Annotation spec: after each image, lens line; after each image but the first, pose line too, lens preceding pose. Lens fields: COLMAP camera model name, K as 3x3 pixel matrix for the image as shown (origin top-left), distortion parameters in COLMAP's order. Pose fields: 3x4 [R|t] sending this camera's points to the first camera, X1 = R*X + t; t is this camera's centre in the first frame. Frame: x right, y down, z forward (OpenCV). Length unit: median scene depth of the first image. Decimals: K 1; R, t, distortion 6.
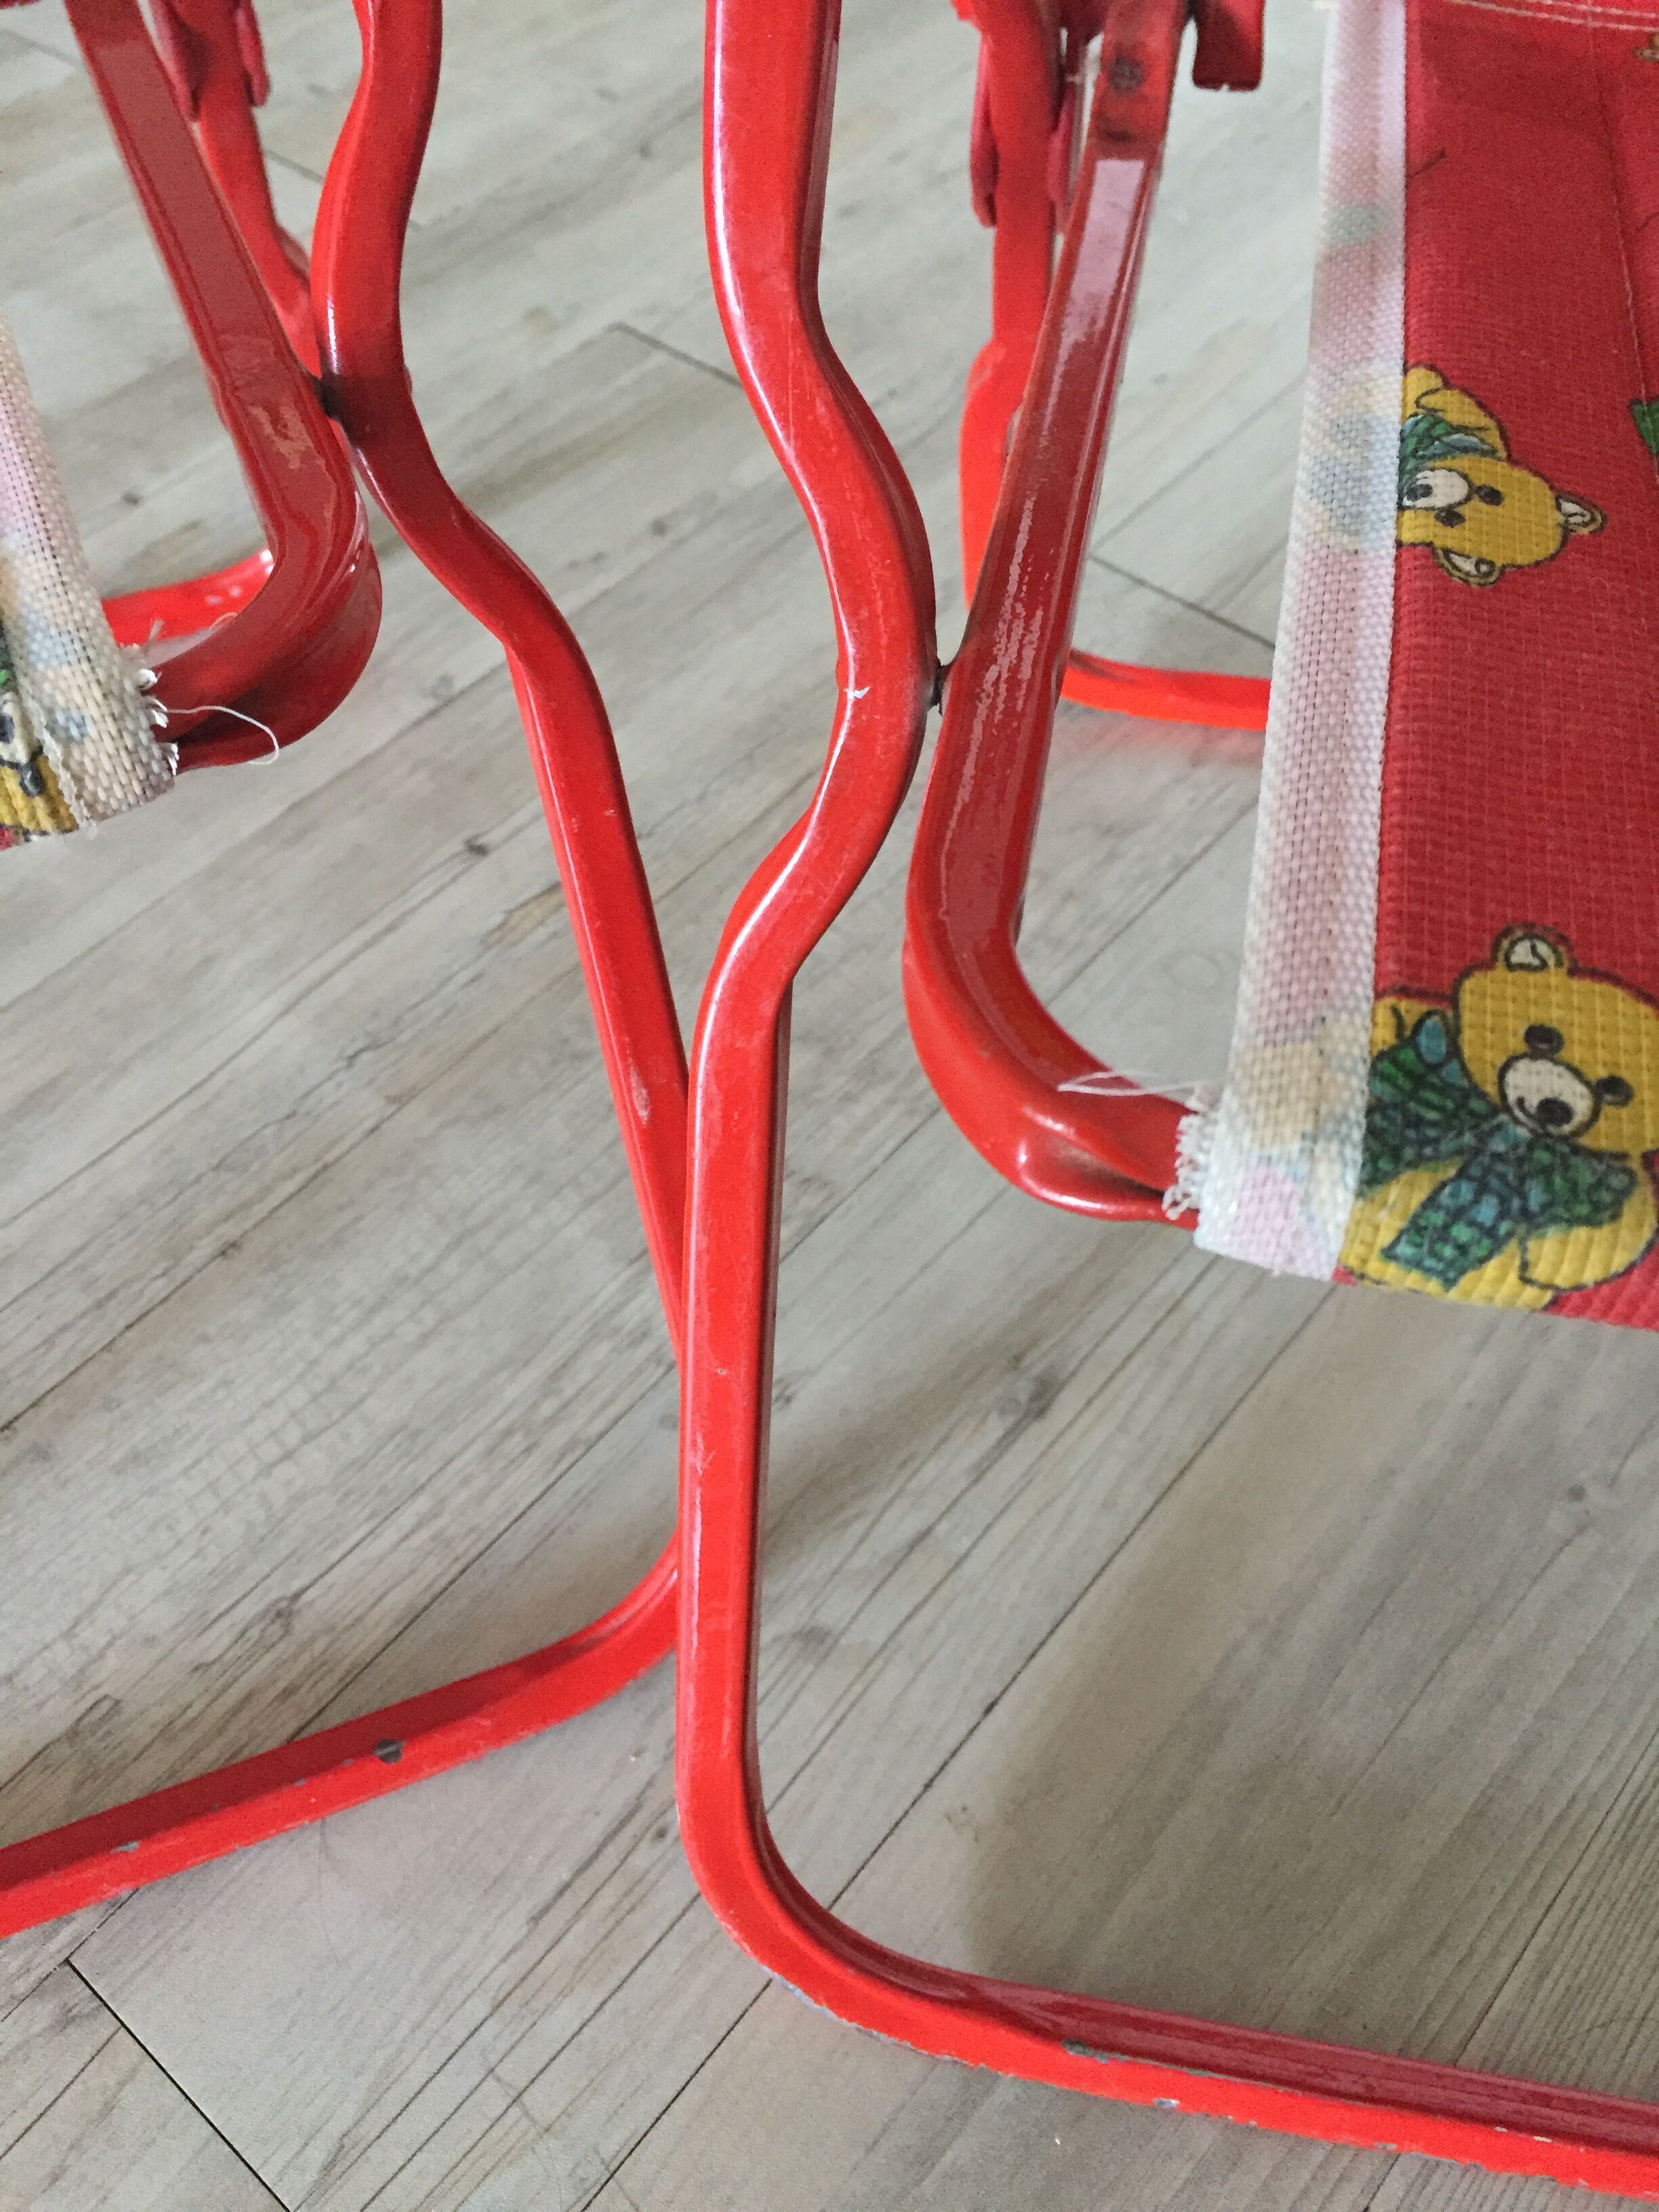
lens RADIAL K [[1890.7, 0, 829.5], [0, 1890.7, 1106.0], [0, 0, 1]] dist [0.072256, -0.125793]
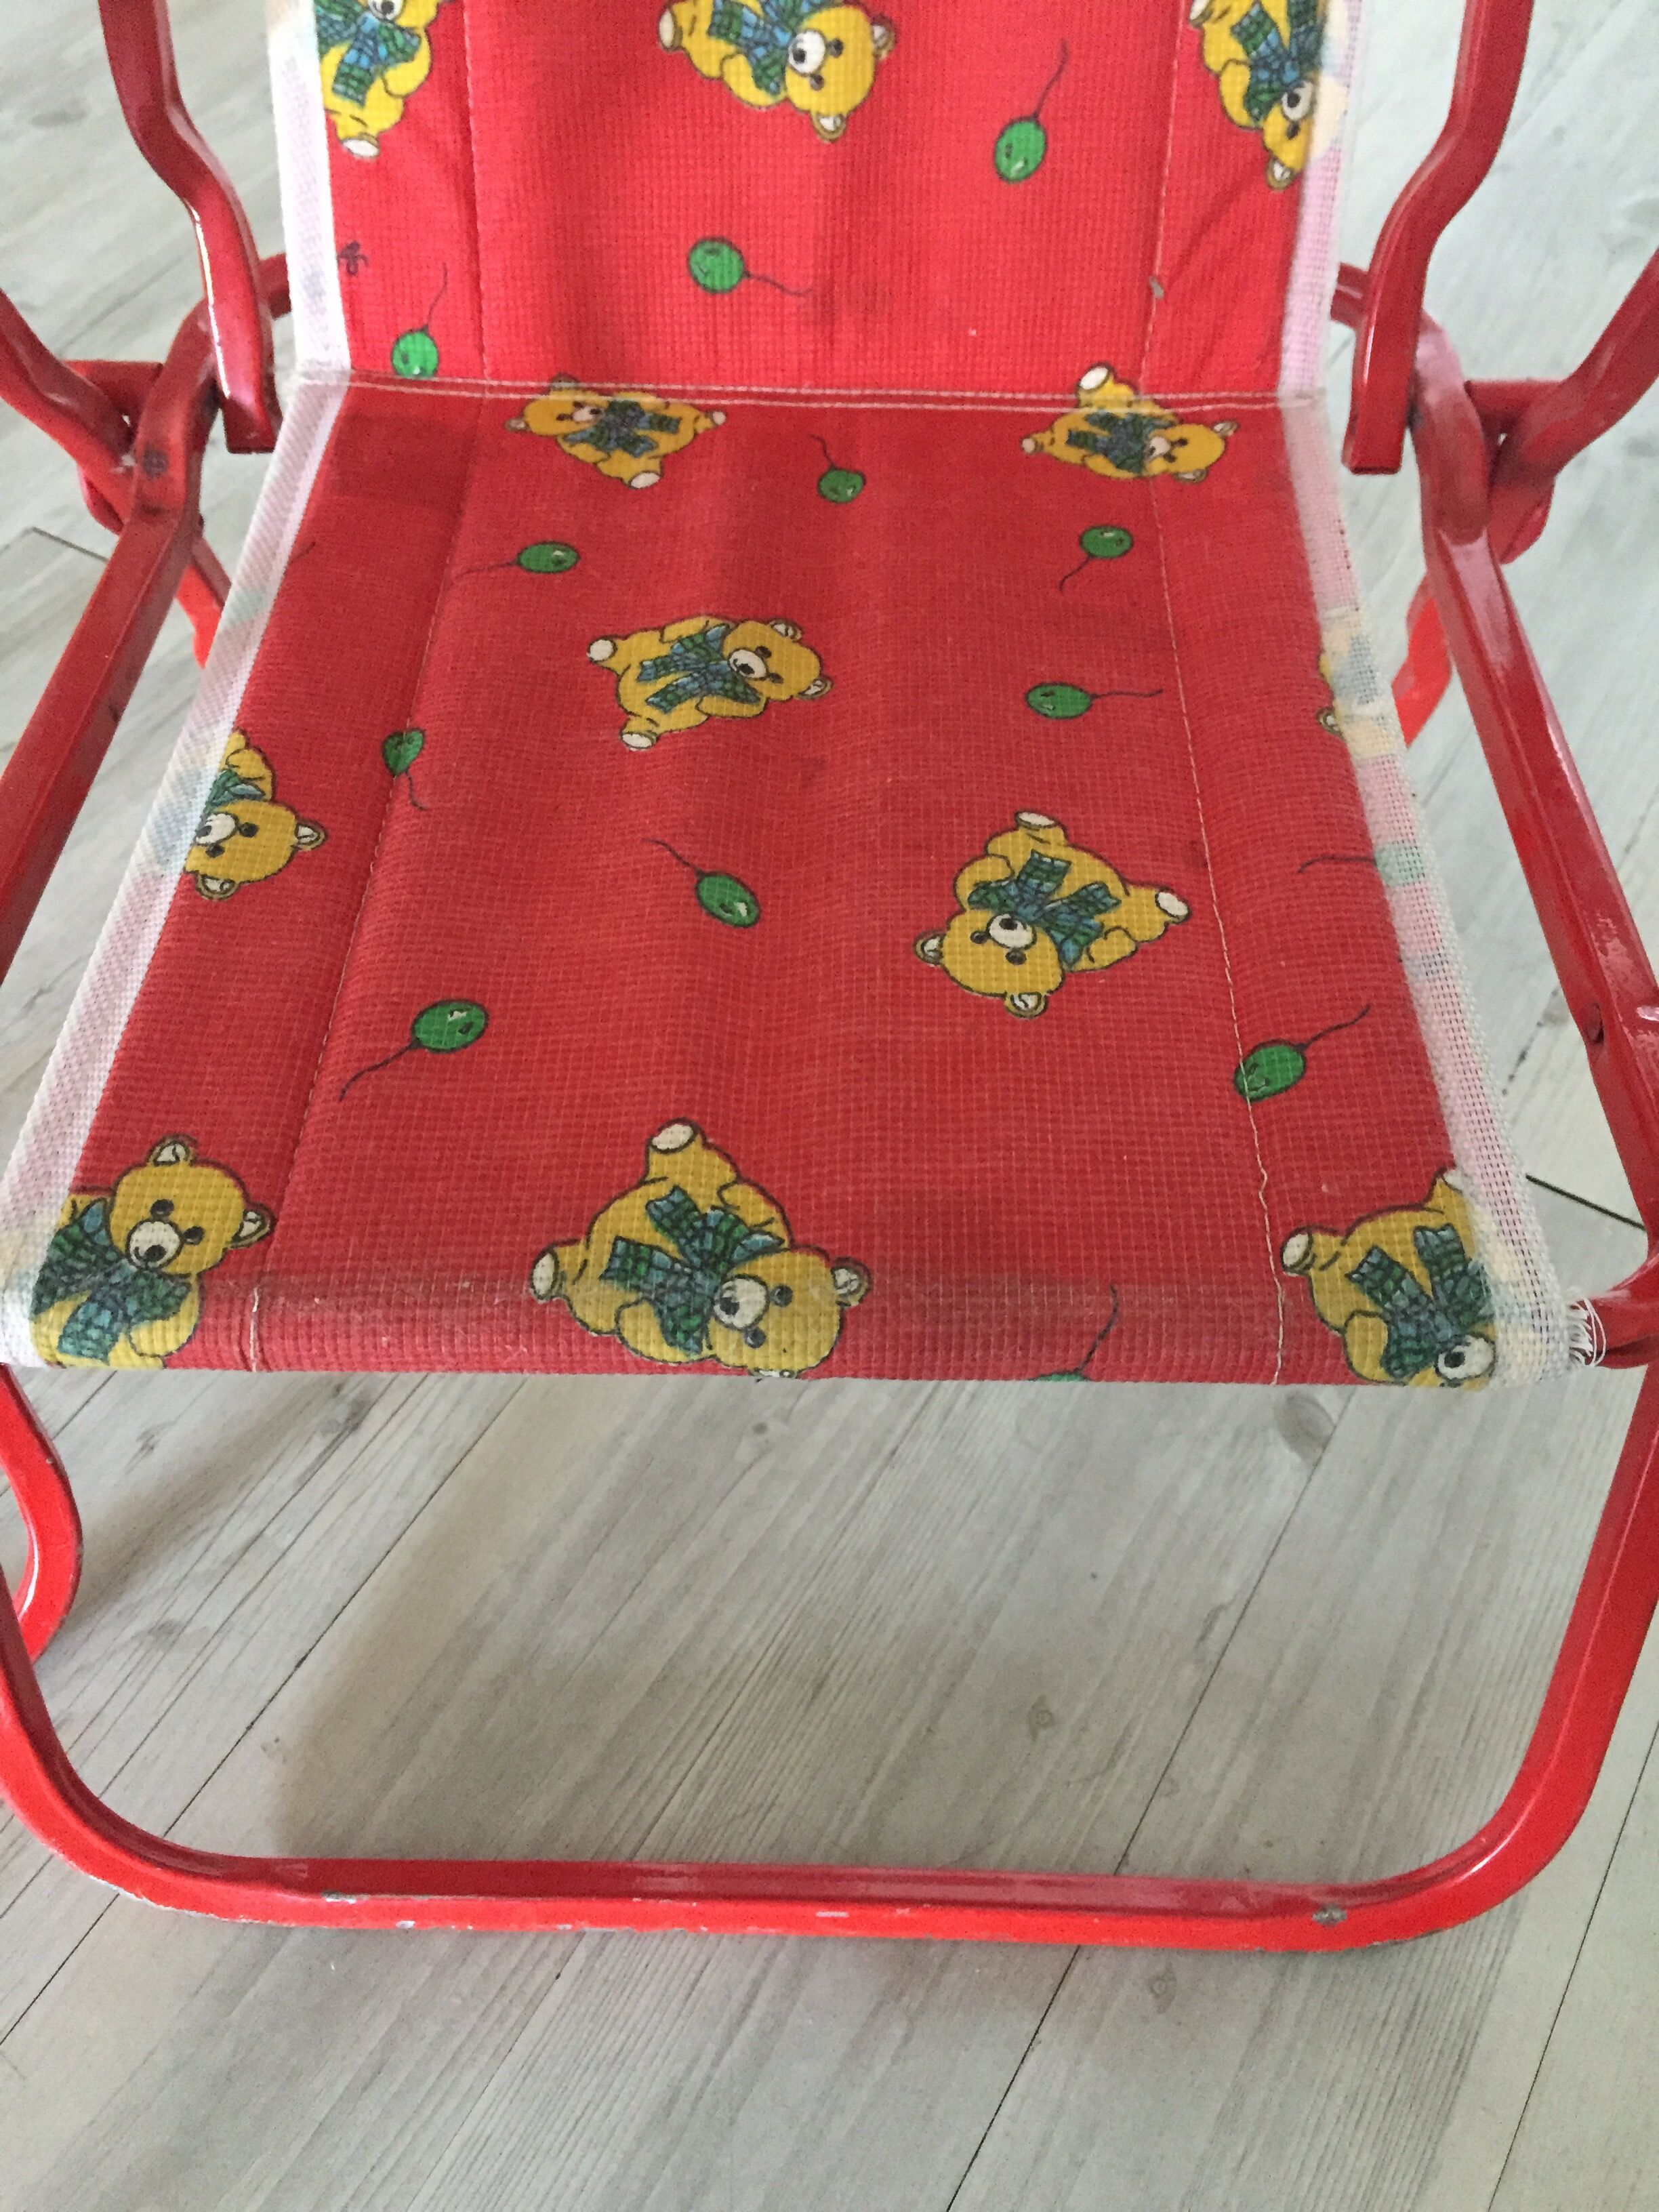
lens RADIAL K [[1890.7, 0, 829.5], [0, 1890.7, 1106.0], [0, 0, 1]] dist [0.072256, -0.125793]
pose [[0.986680, -0.128136, 0.100219, 0.372547], [0.127535, 0.991756, 0.012408, -0.032852], [-0.100983, 0.000538, 0.994888, -0.350702]]
